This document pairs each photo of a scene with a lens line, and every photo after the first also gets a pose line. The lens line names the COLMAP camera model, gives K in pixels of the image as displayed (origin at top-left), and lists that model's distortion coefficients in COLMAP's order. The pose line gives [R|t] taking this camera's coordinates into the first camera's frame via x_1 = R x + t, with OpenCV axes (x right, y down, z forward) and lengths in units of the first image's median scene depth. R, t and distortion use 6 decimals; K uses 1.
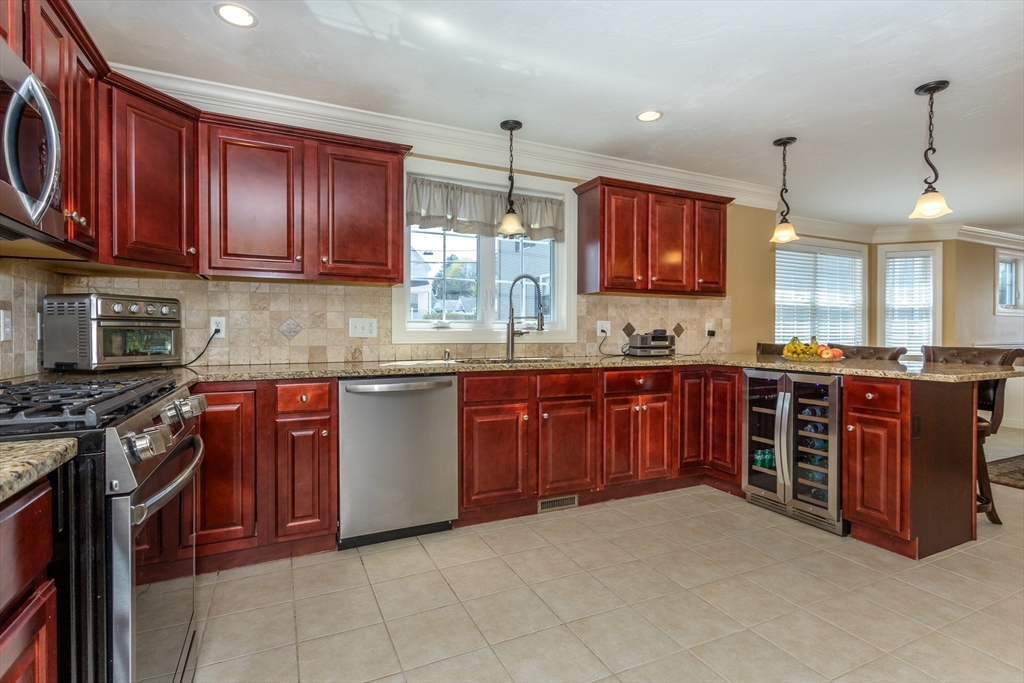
lens RADIAL K [[489.7, 0, 507.9], [0, 489.7, 336.7], [0, 0, 1]] dist [-0.004276, -0.000251]
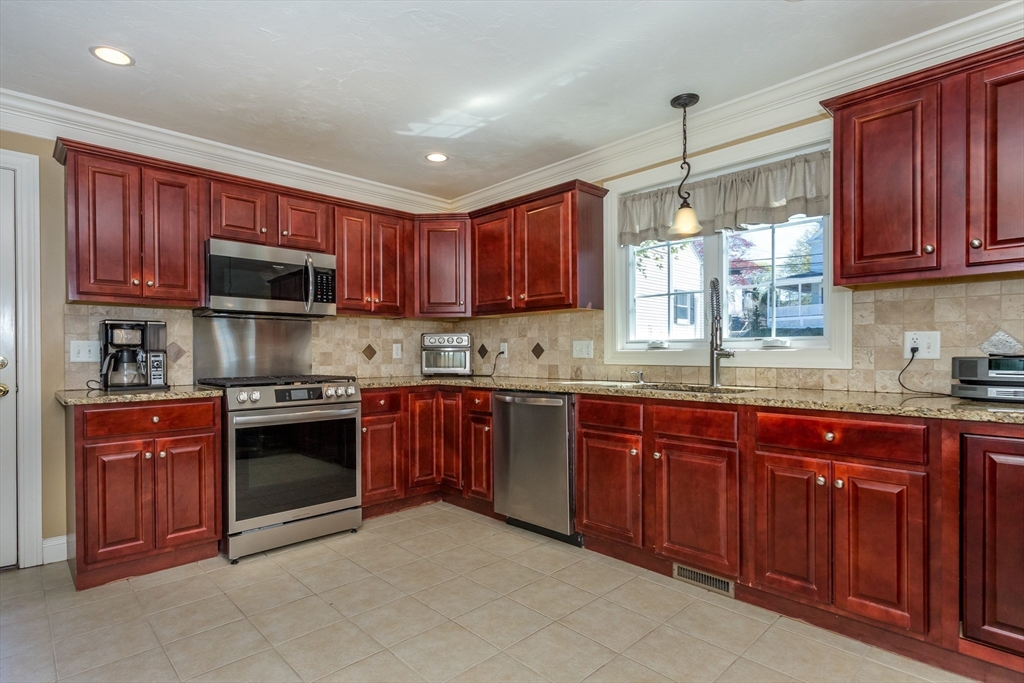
lens RADIAL K [[530.9, 0, 508.0], [0, 530.9, 351.5], [0, 0, 1]] dist [0.004134, 0.000646]
pose [[0.311074, -0.003664, -0.950379, 0.804589], [-0.001118, 0.999990, -0.004221, -0.007898], [0.950385, 0.002375, 0.311067, 0.464821]]
